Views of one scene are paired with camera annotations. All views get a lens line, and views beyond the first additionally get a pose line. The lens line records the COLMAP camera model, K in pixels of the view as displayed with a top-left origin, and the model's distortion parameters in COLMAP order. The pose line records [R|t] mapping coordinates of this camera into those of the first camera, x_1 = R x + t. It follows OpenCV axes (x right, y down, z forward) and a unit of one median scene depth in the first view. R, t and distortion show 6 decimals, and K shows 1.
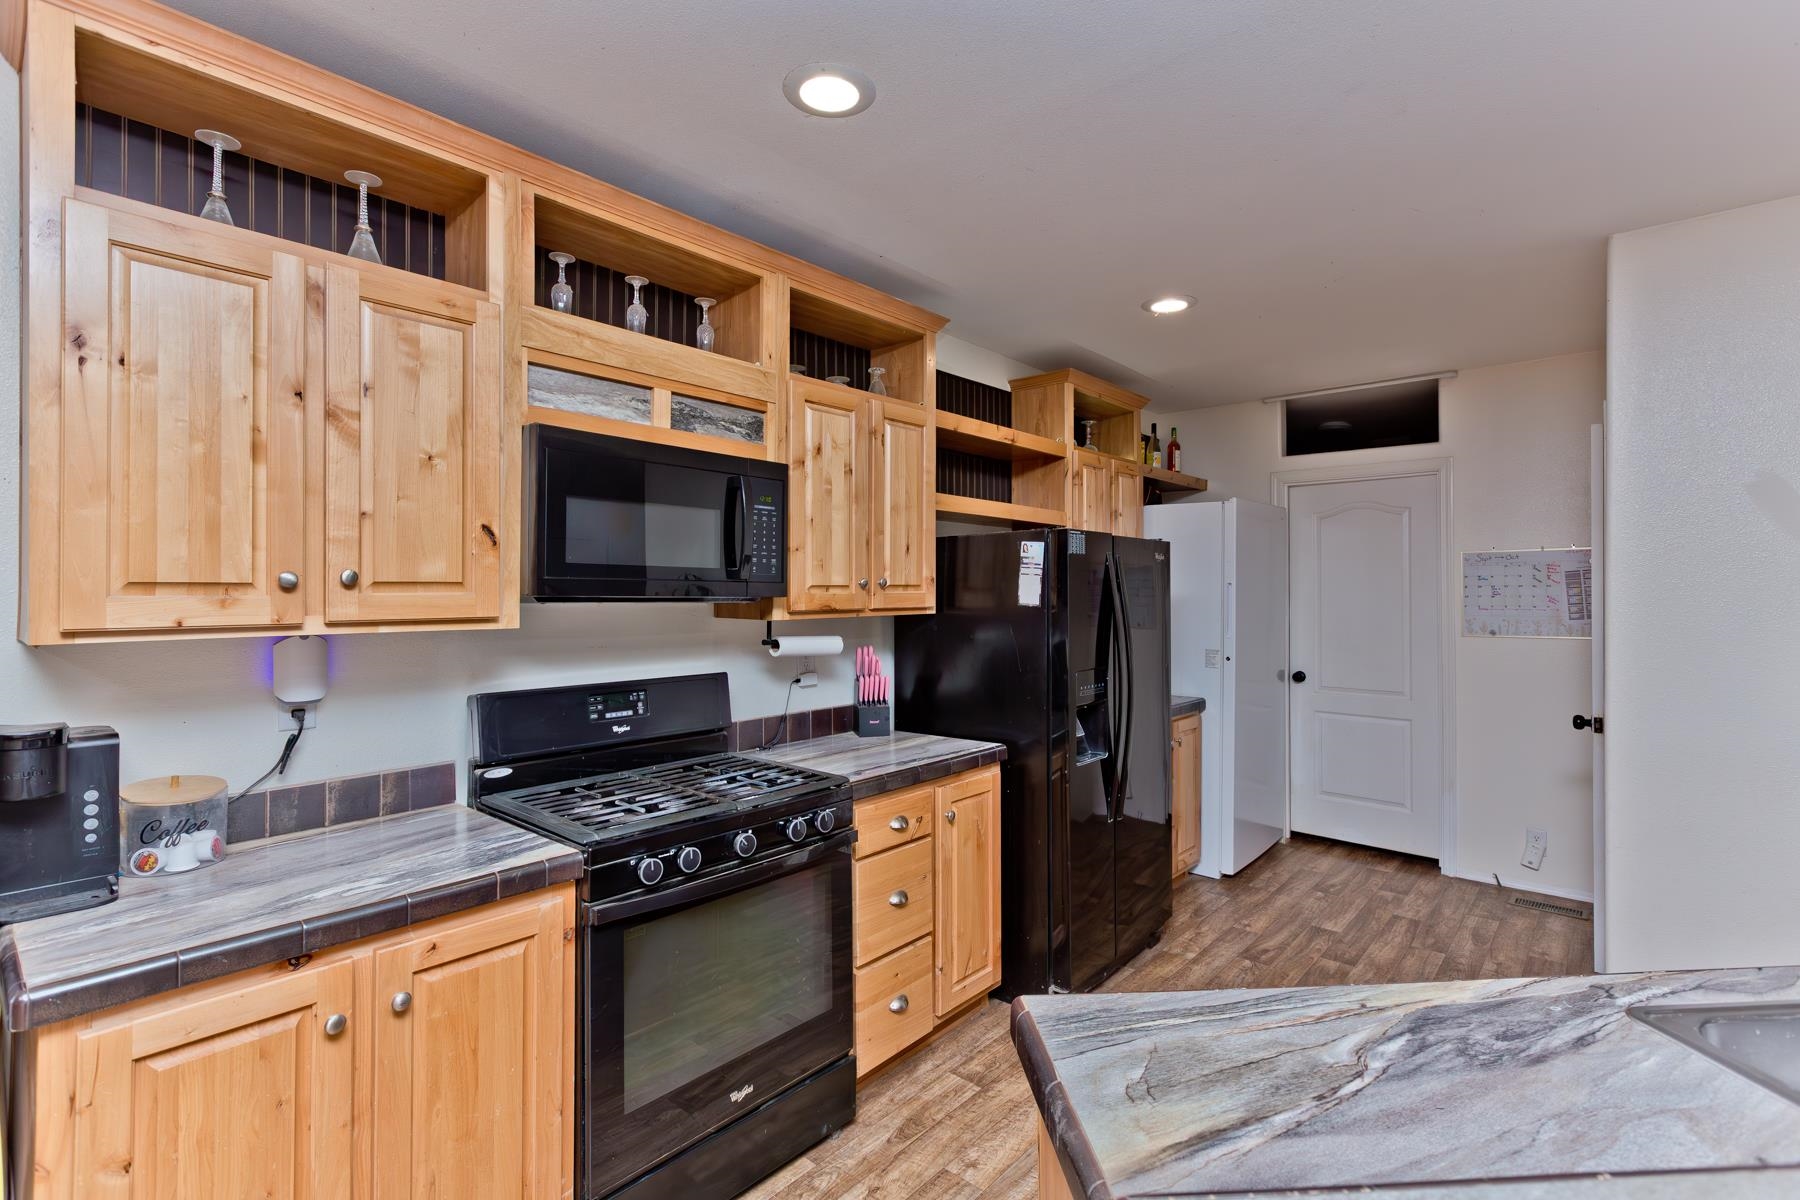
lens RADIAL K [[827.8, 0, 904.4], [0, 827.8, 583.7], [0, 0, 1]] dist [0.003375, 0.000641]
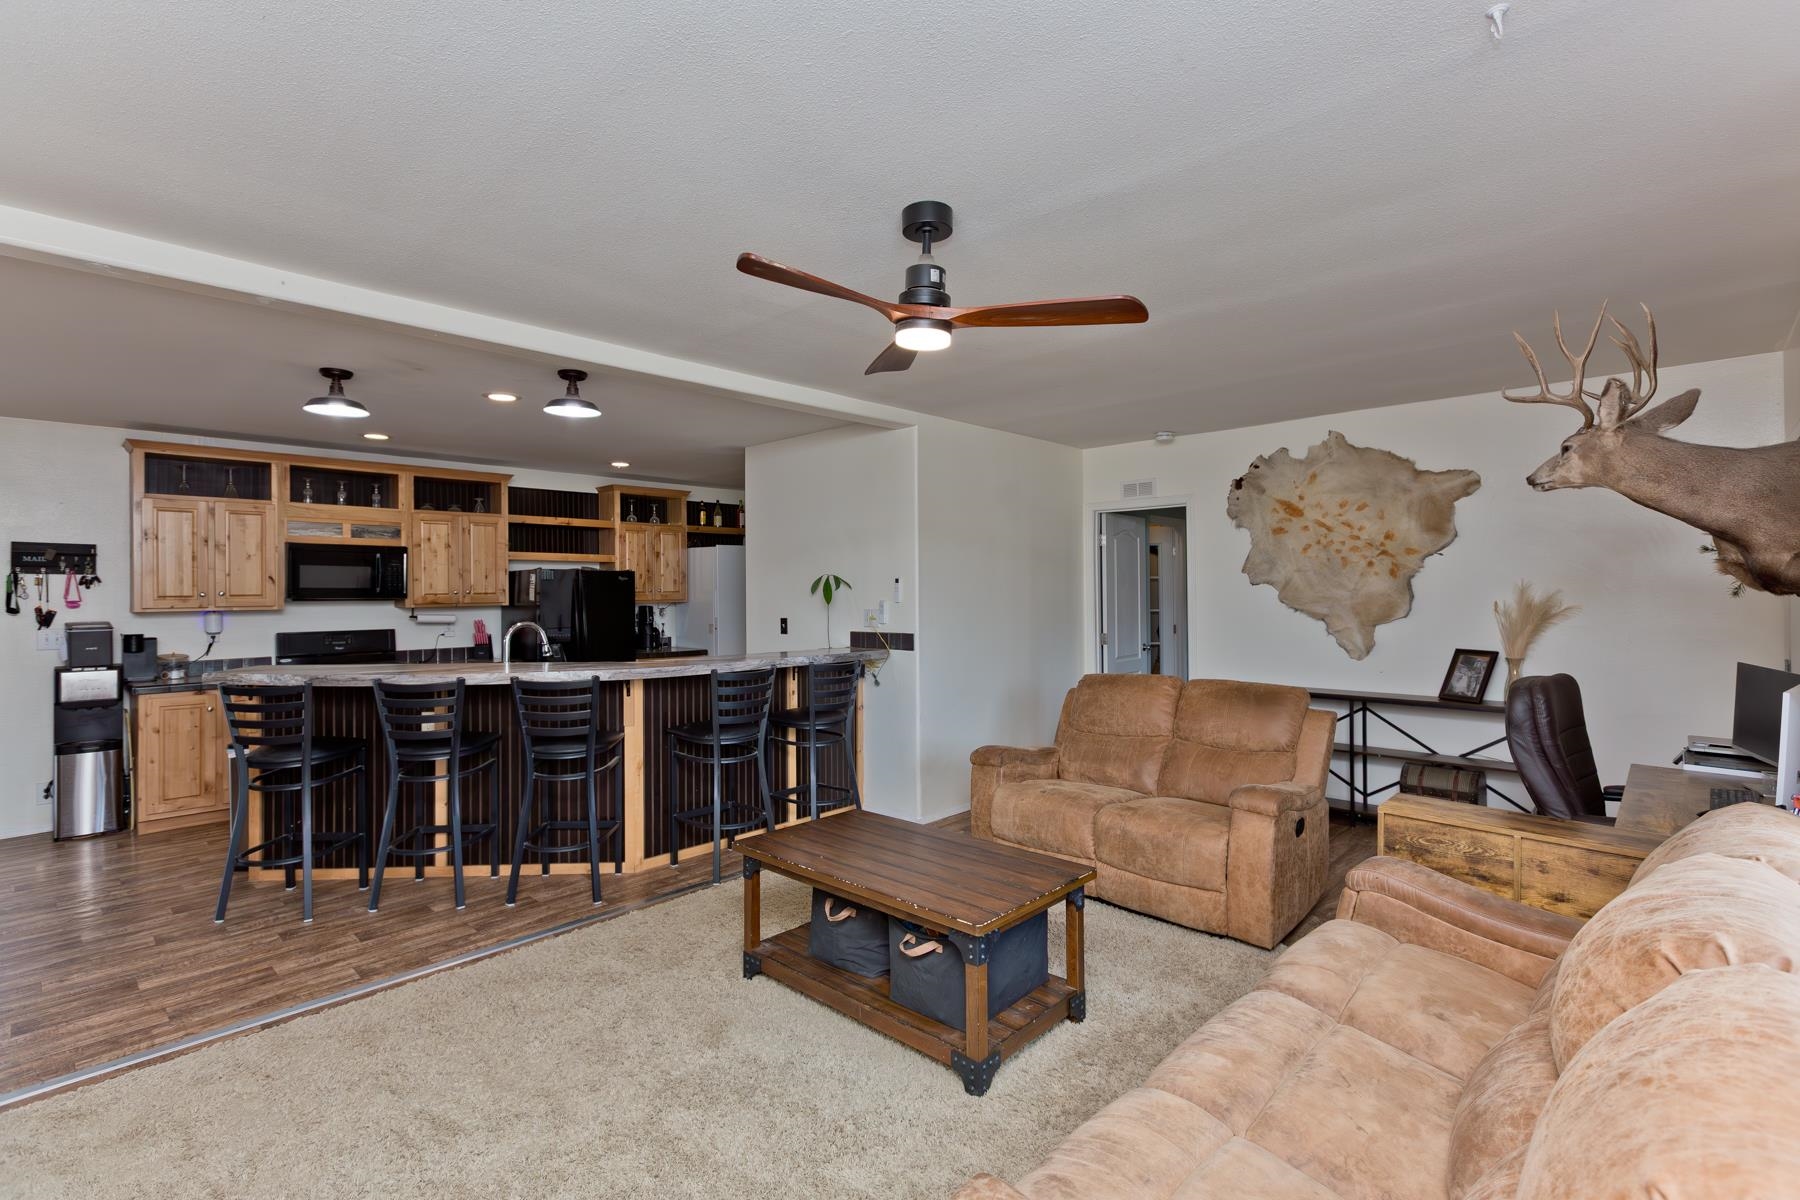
lens RADIAL K [[827.8, 0, 900.9], [0, 827.8, 585.9], [0, 0, 1]] dist [0.003375, 0.000641]
pose [[0.999283, -0.010783, -0.036300, 1.665113], [0.010862, 0.999939, 0.001967, -0.012150], [0.036277, -0.002360, 0.999339, -1.714438]]
